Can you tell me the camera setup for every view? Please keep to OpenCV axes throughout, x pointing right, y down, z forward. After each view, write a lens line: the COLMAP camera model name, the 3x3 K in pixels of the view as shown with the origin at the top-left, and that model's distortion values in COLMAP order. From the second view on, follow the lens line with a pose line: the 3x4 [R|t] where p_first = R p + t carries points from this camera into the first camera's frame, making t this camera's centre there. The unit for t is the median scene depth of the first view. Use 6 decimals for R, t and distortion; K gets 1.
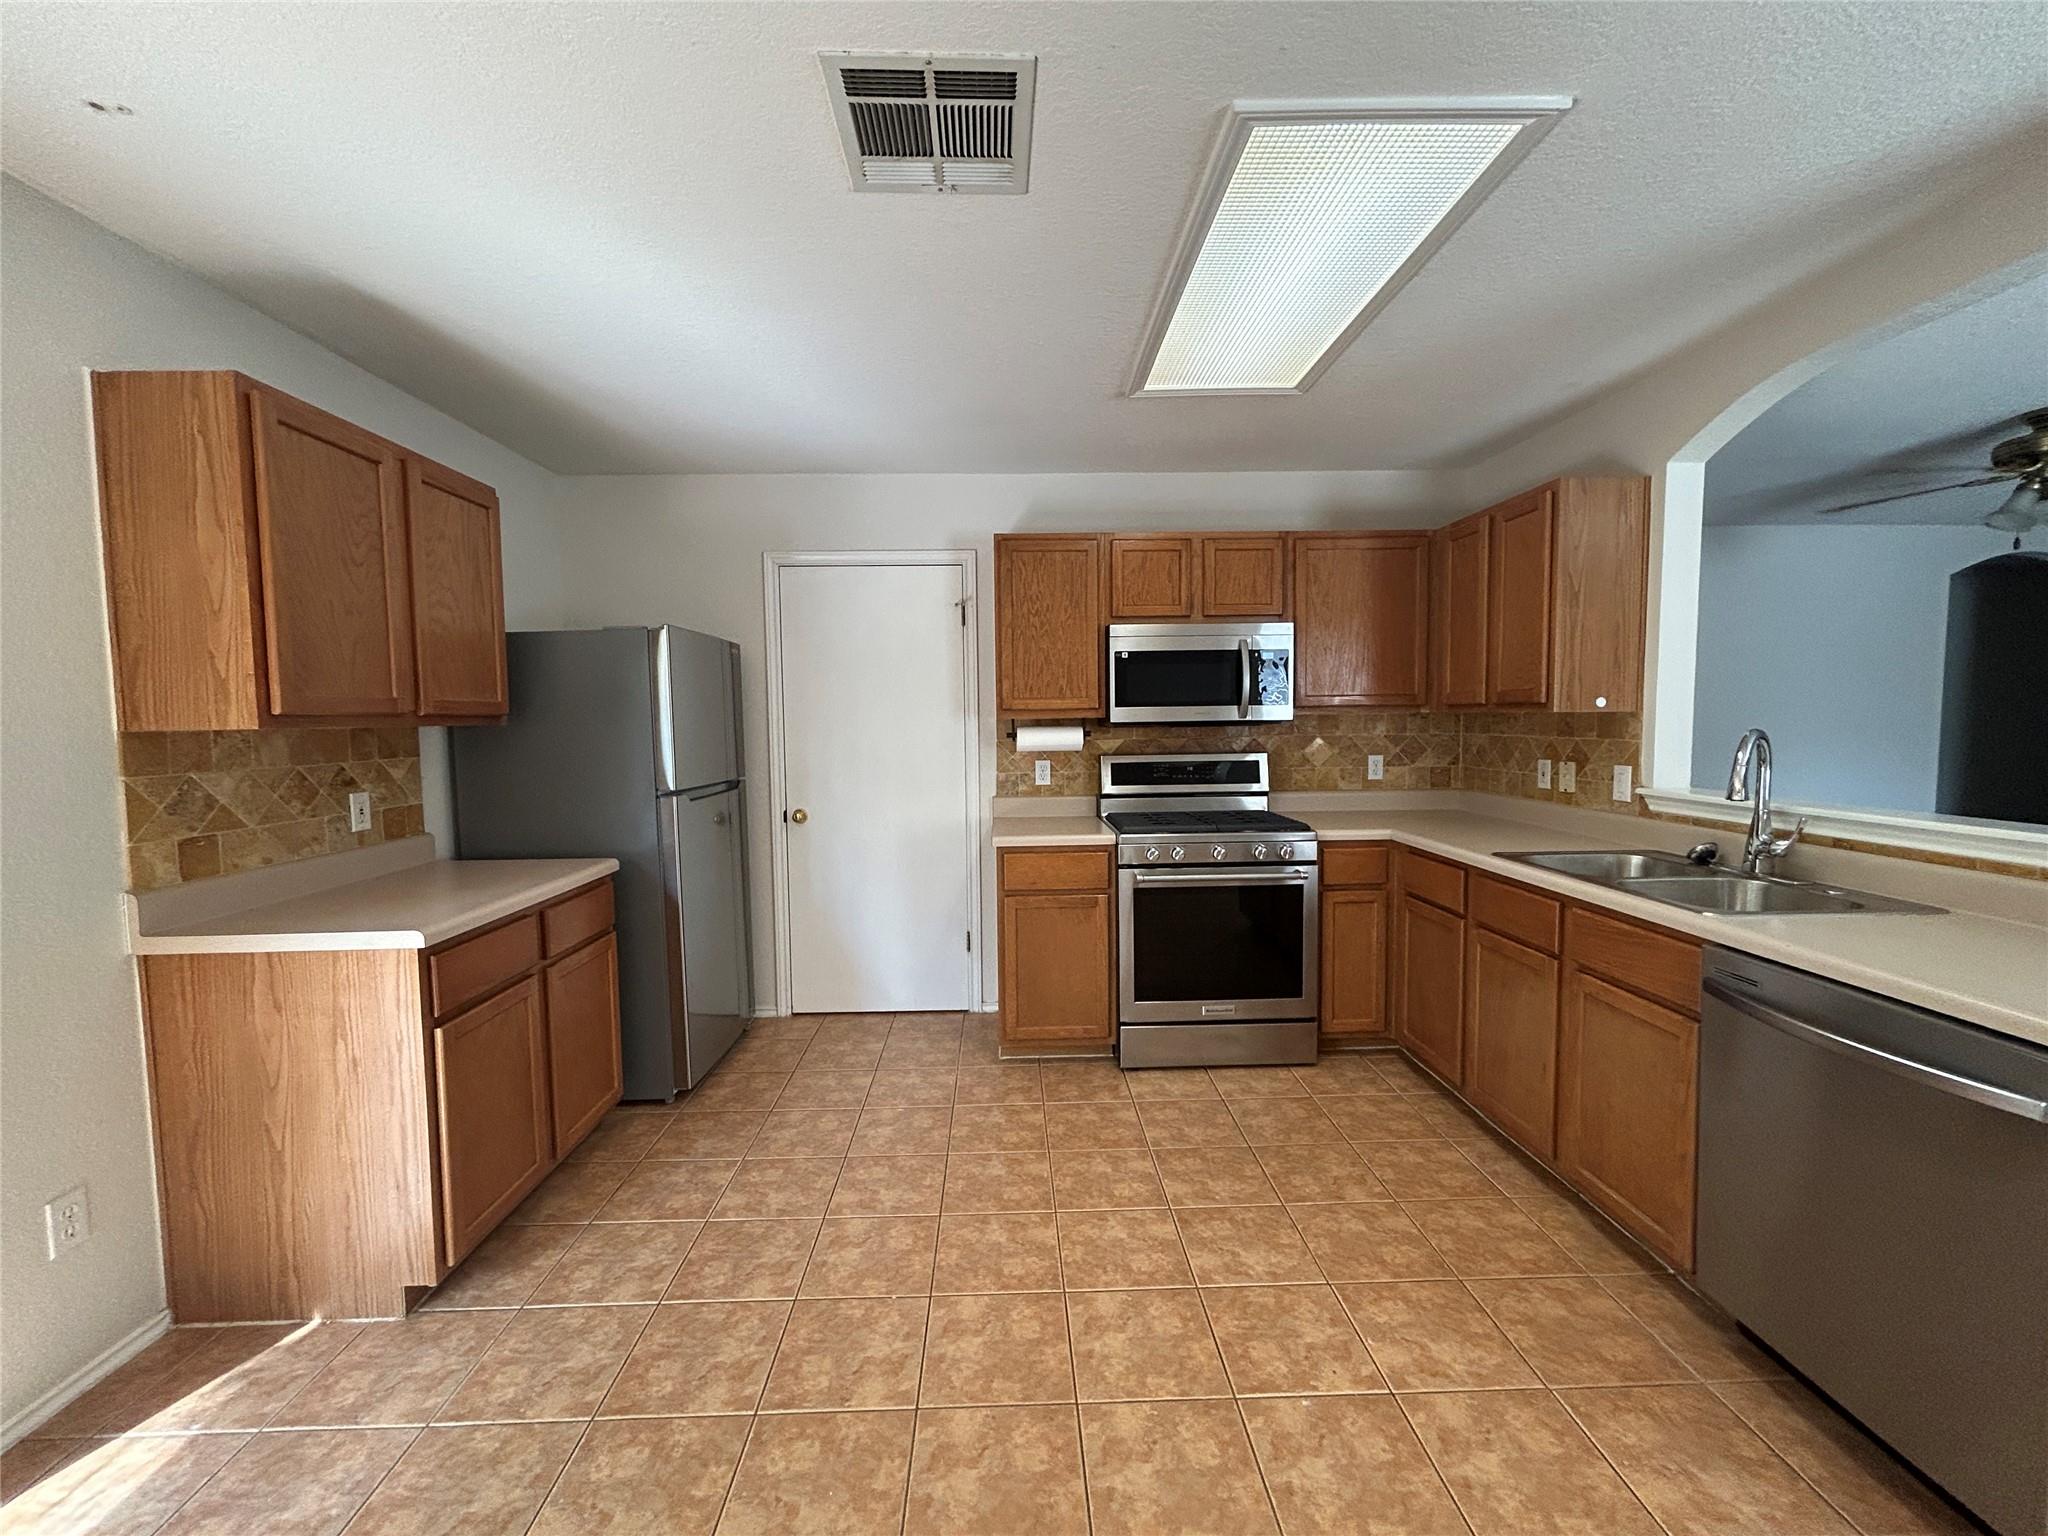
lens RADIAL K [[818.5, 0, 1024.2], [0, 818.5, 768.7], [0, 0, 1]] dist [-0.002384, 0.000450]
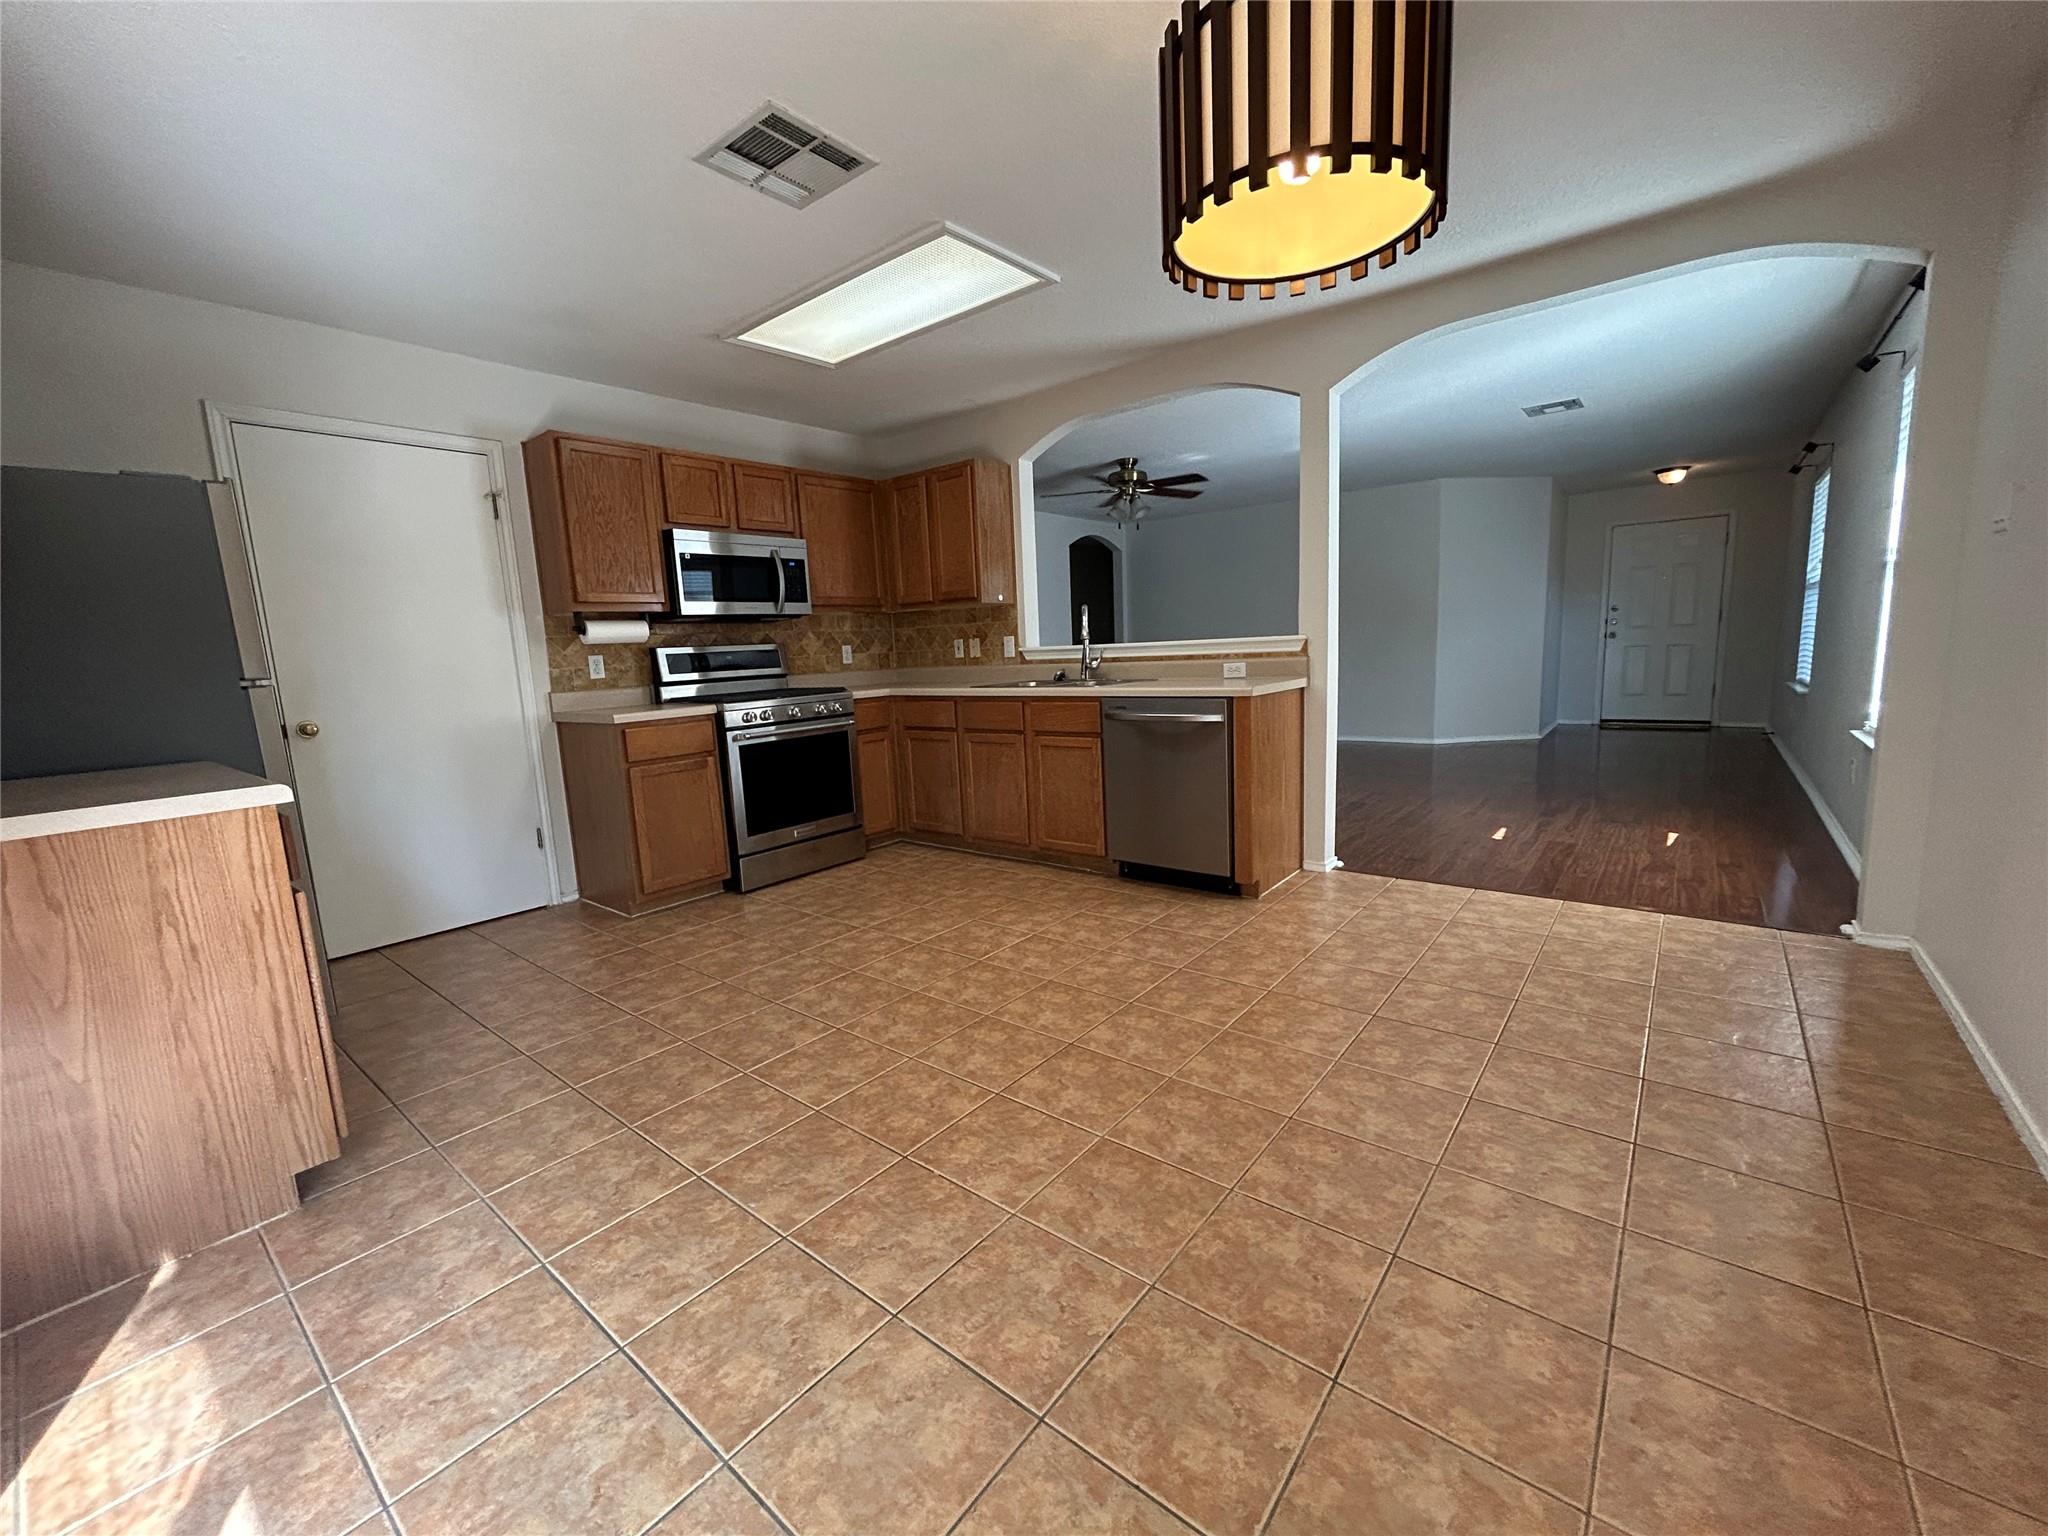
lens RADIAL K [[818.5, 0, 1020.1], [0, 818.5, 767.3], [0, 0, 1]] dist [-0.002384, 0.000450]
pose [[0.655309, -0.129822, 0.744122, -0.516164], [0.086029, 0.991537, 0.097225, 0.095082], [-0.750446, 0.000304, 0.660931, -0.139452]]
